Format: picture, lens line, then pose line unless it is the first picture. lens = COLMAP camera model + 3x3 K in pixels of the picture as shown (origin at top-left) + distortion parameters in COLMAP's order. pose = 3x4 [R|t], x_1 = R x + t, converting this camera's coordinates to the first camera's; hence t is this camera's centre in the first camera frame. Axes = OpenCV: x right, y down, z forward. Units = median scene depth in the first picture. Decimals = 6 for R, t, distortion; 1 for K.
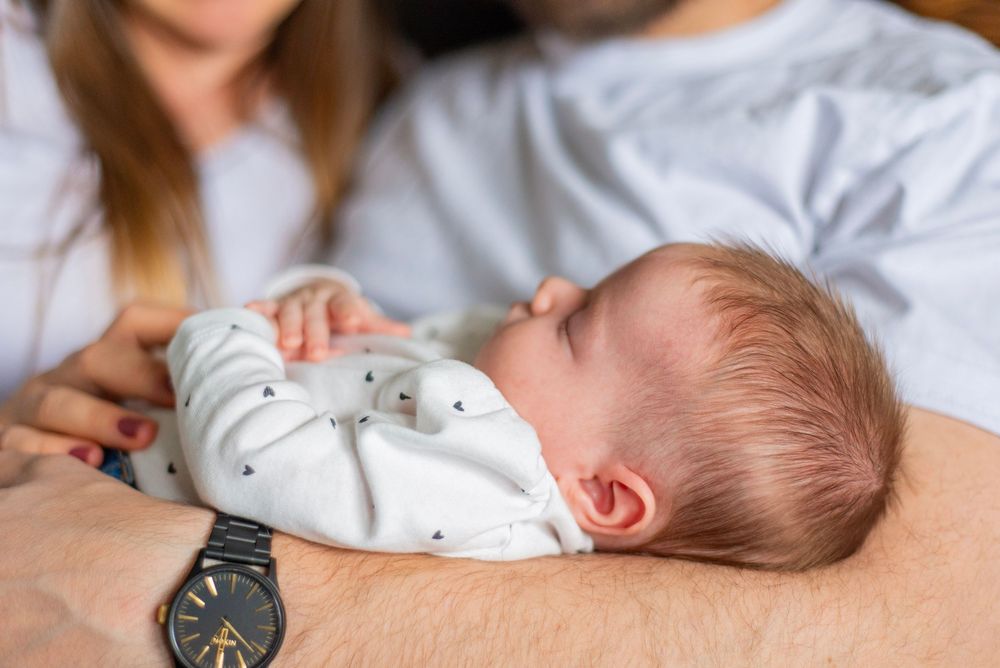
lens RADIAL K [[1530.8, 0, 502.9], [0, 1530.8, 331.8], [0, 0, 1]] dist [0.031613, 0.000000]
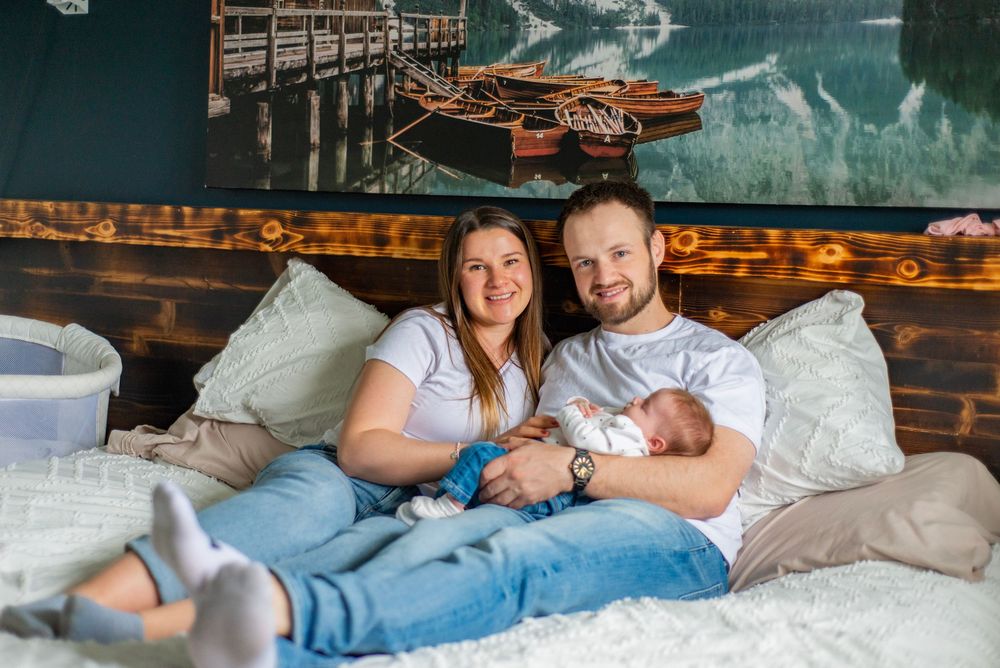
lens RADIAL K [[1530.8, 0, 501.1], [0, 1530.8, 325.1], [0, 0, 1]] dist [0.031613, 0.000000]
pose [[0.985749, -0.023071, 0.166632, -1.187849], [0.040478, 0.993977, -0.101836, 0.209988], [-0.163279, 0.107130, 0.980746, -3.636534]]
